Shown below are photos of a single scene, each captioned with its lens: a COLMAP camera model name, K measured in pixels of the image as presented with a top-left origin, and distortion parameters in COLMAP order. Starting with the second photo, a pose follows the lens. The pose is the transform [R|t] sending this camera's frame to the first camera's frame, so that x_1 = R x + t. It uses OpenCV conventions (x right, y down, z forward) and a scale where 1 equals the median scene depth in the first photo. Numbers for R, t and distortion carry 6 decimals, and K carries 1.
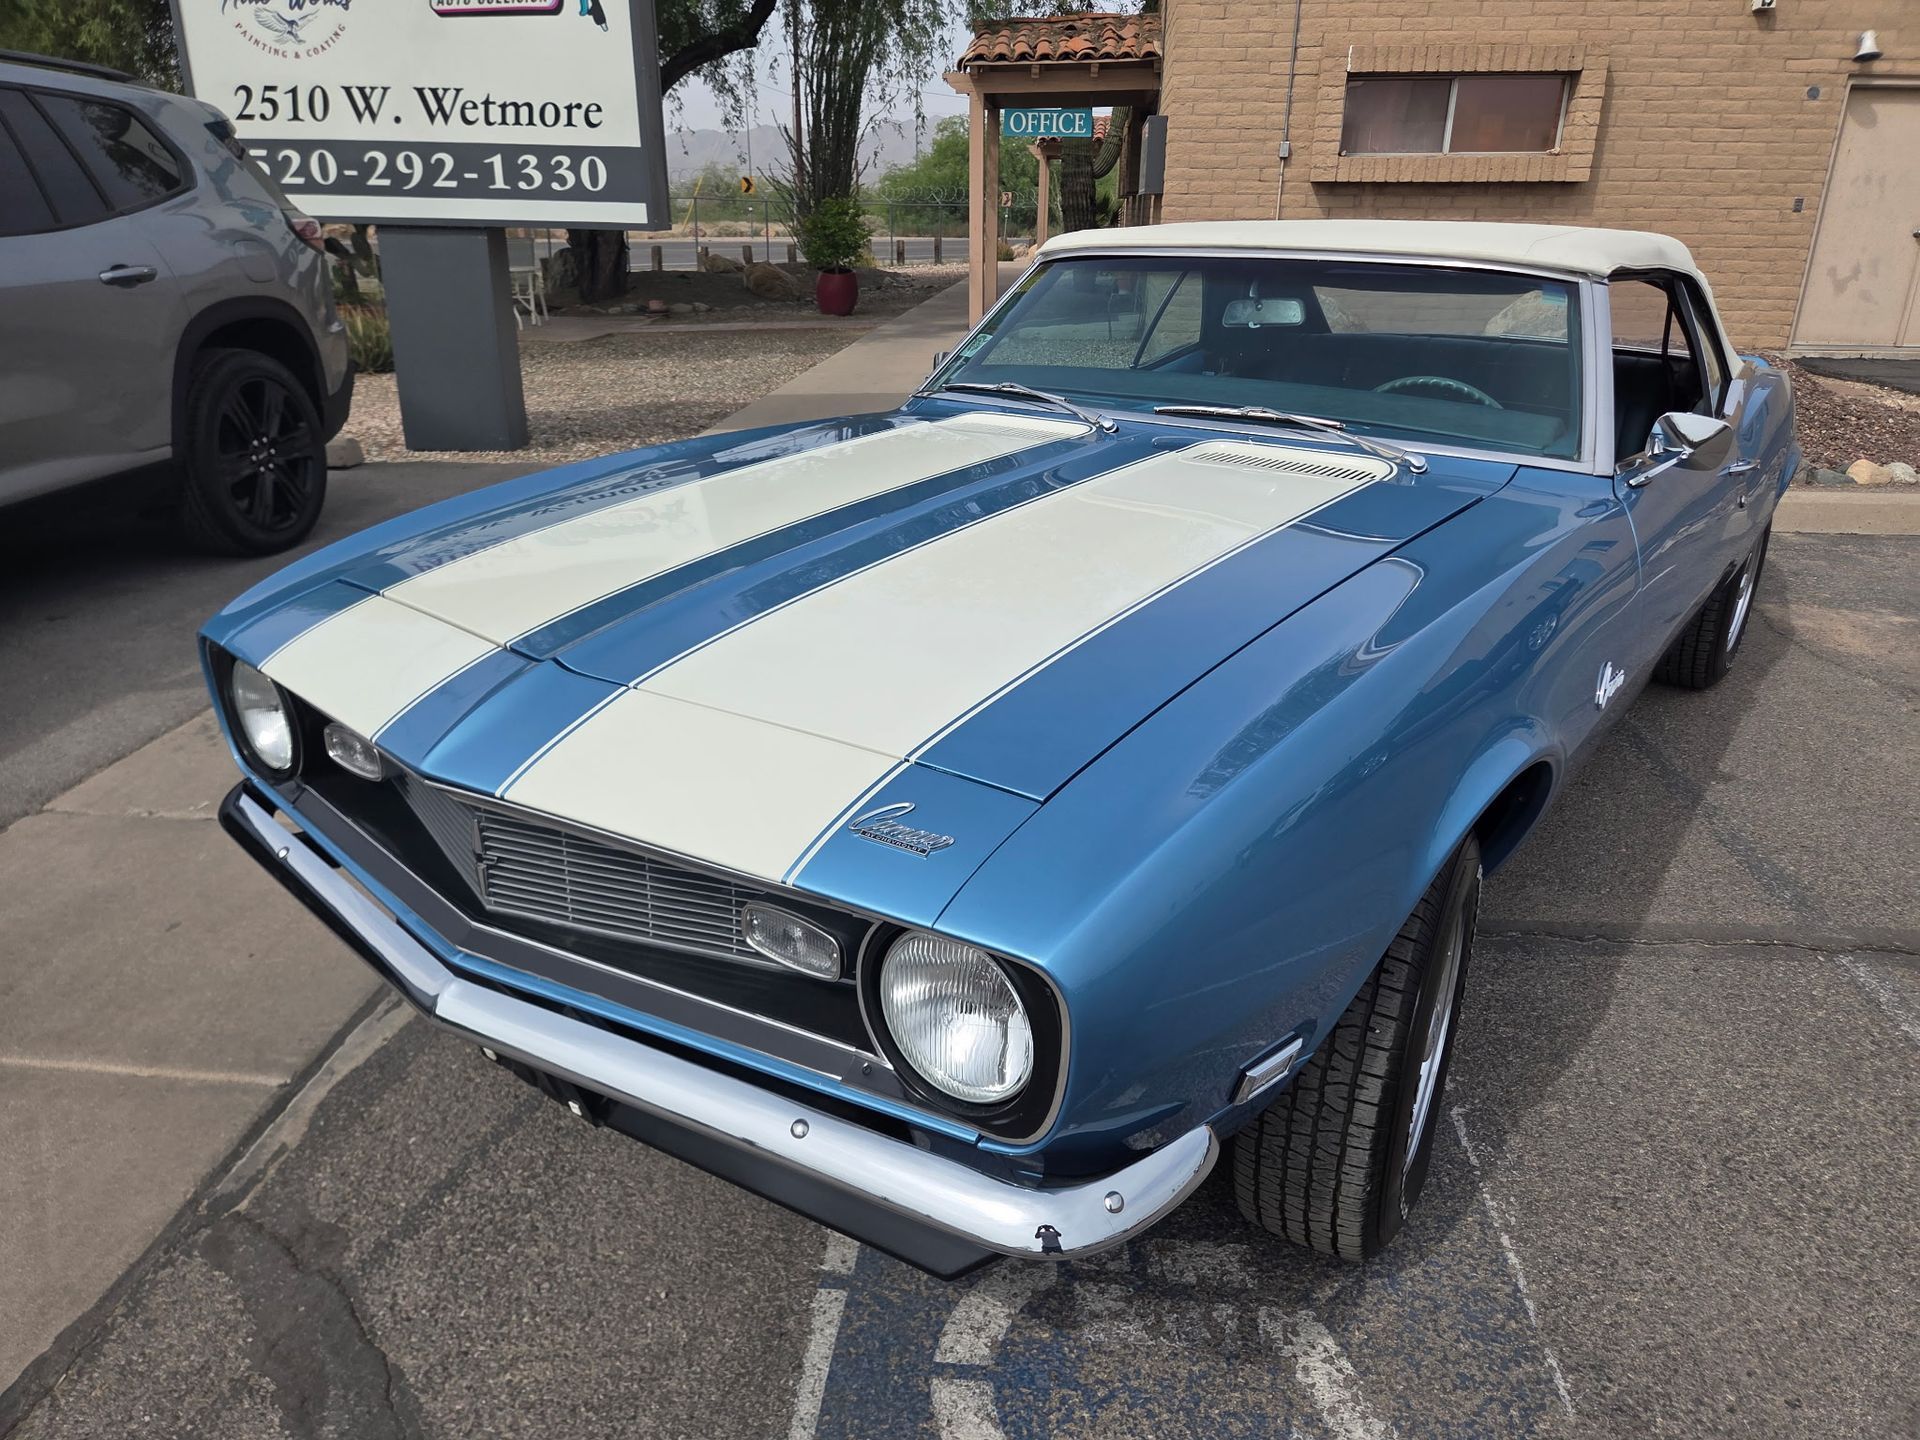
lens RADIAL K [[1266.5, 0, 963.6], [0, 1266.5, 707.7], [0, 0, 1]] dist [0.053482, -0.038918]
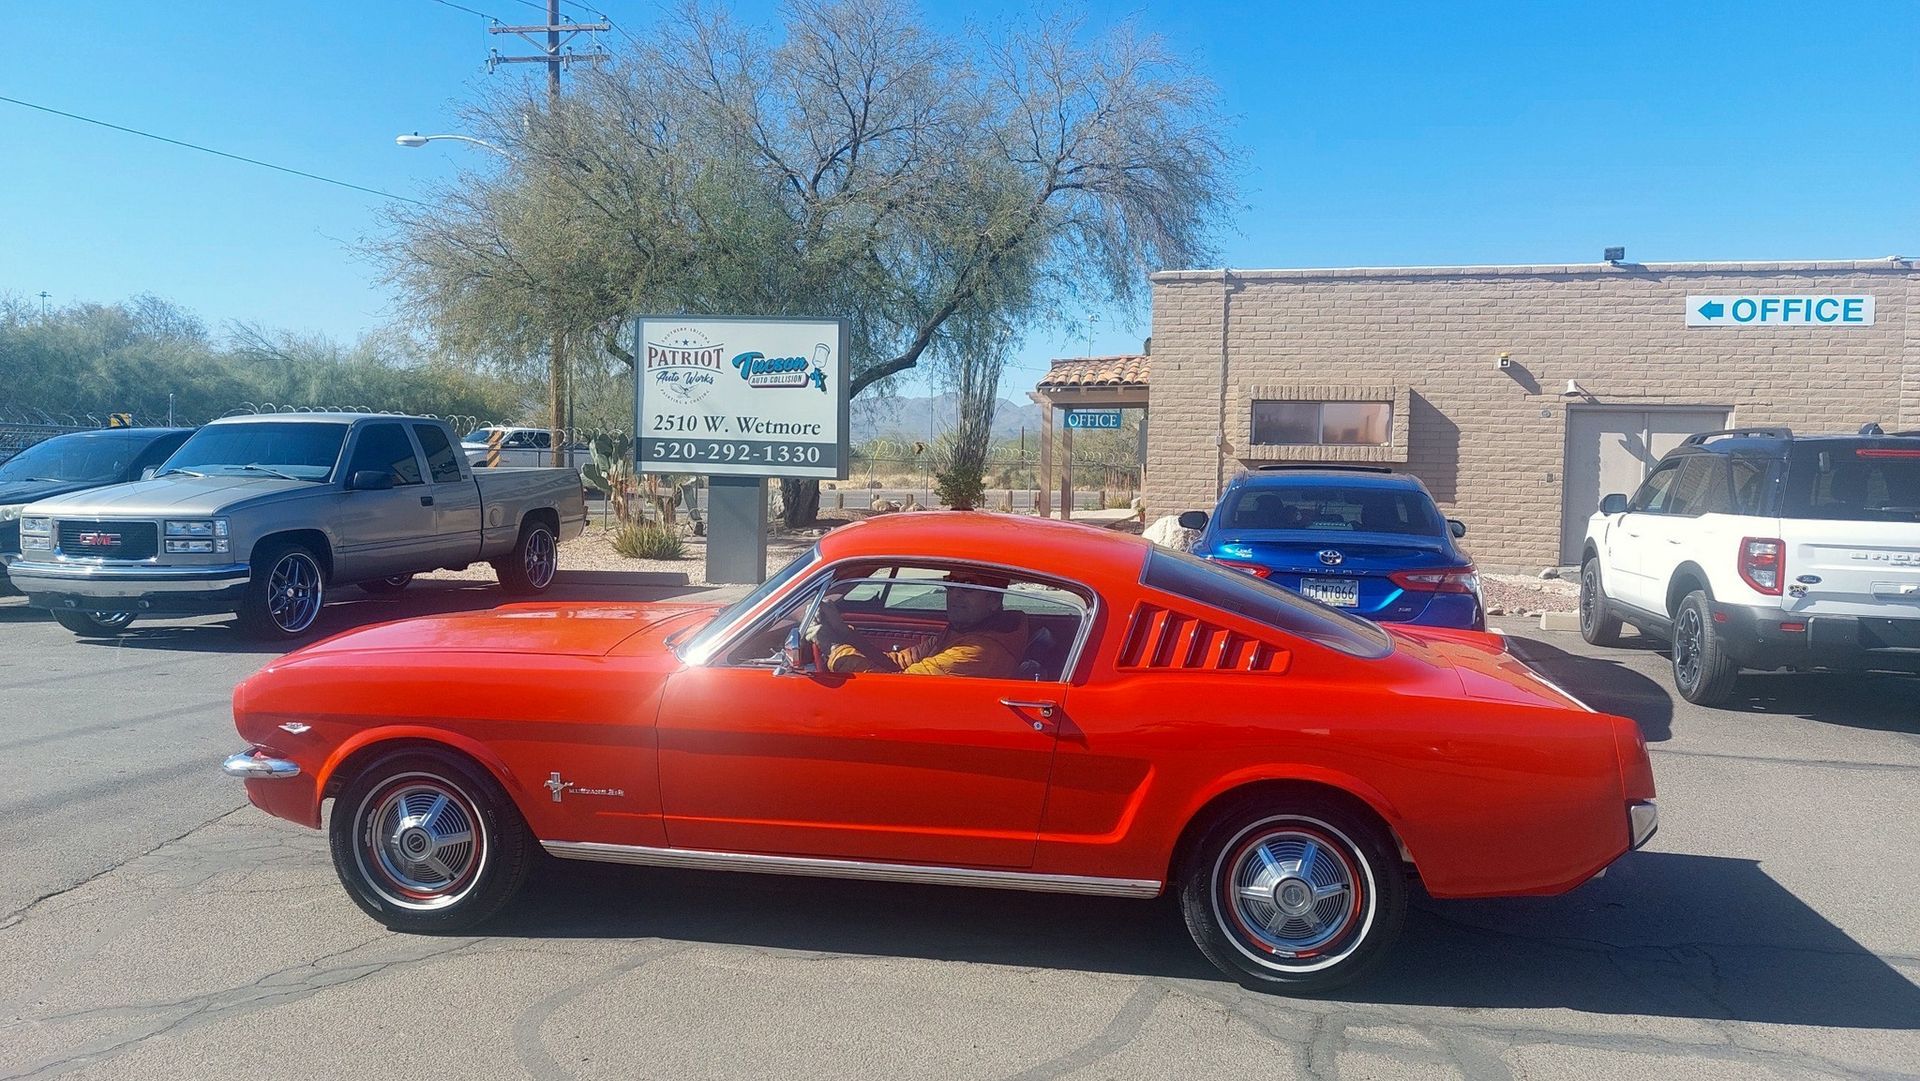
lens RADIAL K [[1330.3, 0, 969.8], [0, 1330.3, 581.5], [0, 0, 1]] dist [0.033657, -0.033822]
pose [[0.991816, 0.027689, -0.124640, 0.241144], [-0.061572, 0.958915, -0.276931, 0.368220], [0.111851, 0.282339, 0.952772, -0.985105]]
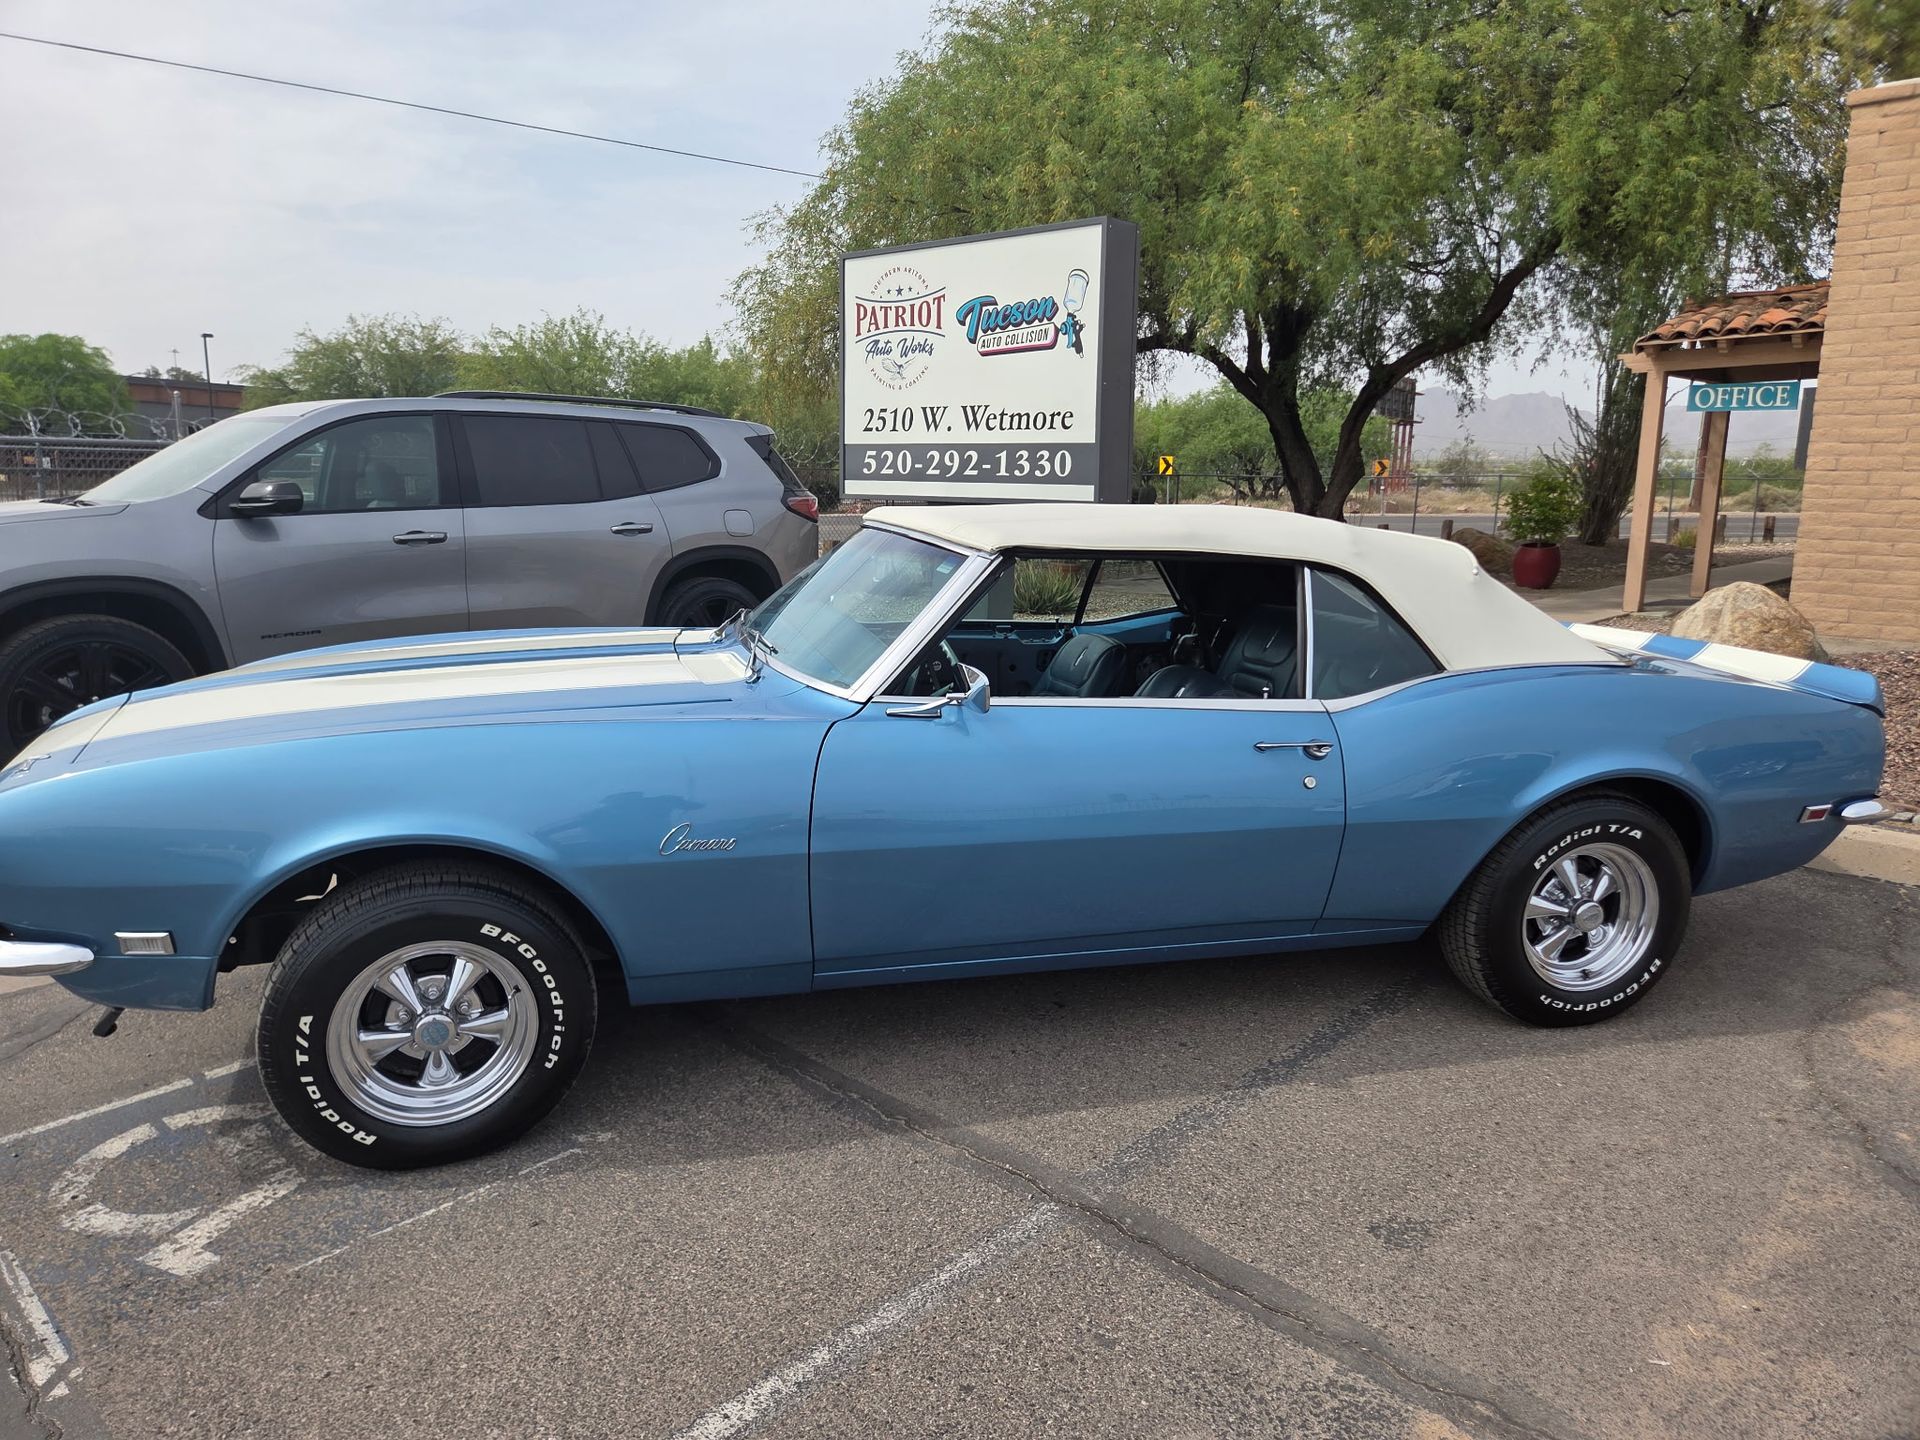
lens RADIAL K [[1266.5, 0, 970.6], [0, 1266.5, 720.4], [0, 0, 1]] dist [0.053482, -0.038918]
pose [[0.783734, 0.115939, -0.610179, 0.429563], [-0.227782, 0.967624, -0.108715, -0.018647], [0.577820, 0.224191, 0.784769, 0.030366]]
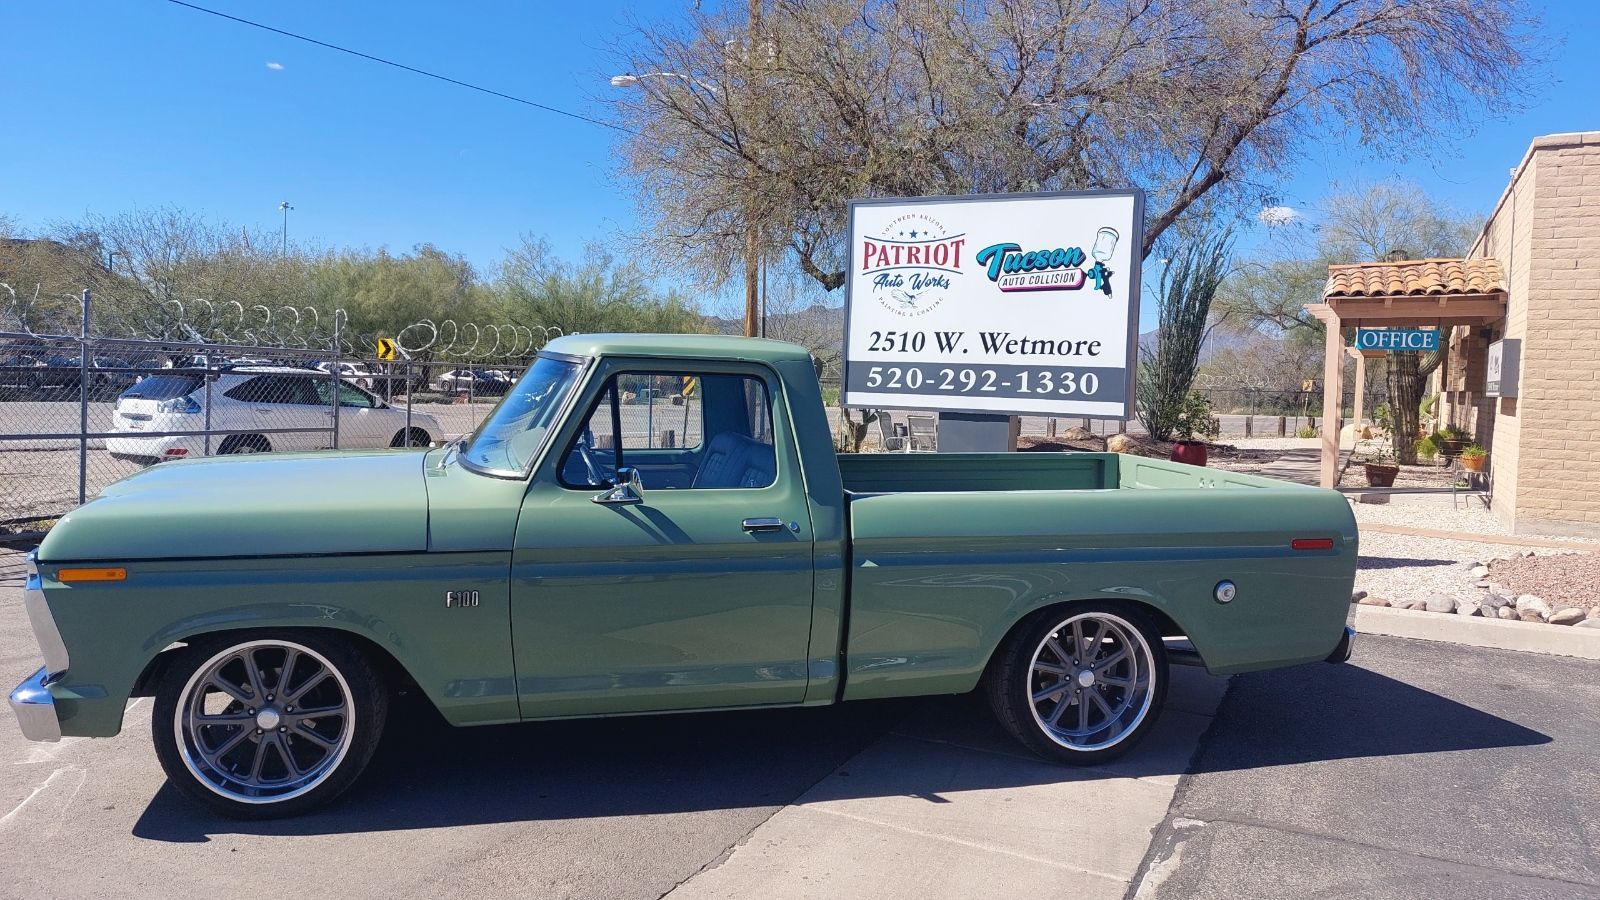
lens RADIAL K [[1108.6, 0, 784.6], [0, 1108.6, 443.6], [0, 0, 1]] dist [0.033657, -0.033822]
pose [[0.921992, 0.040747, -0.385059, -0.116850], [-0.160071, 0.945605, -0.283212, 0.068760], [0.352573, 0.322756, 0.878363, -0.231197]]
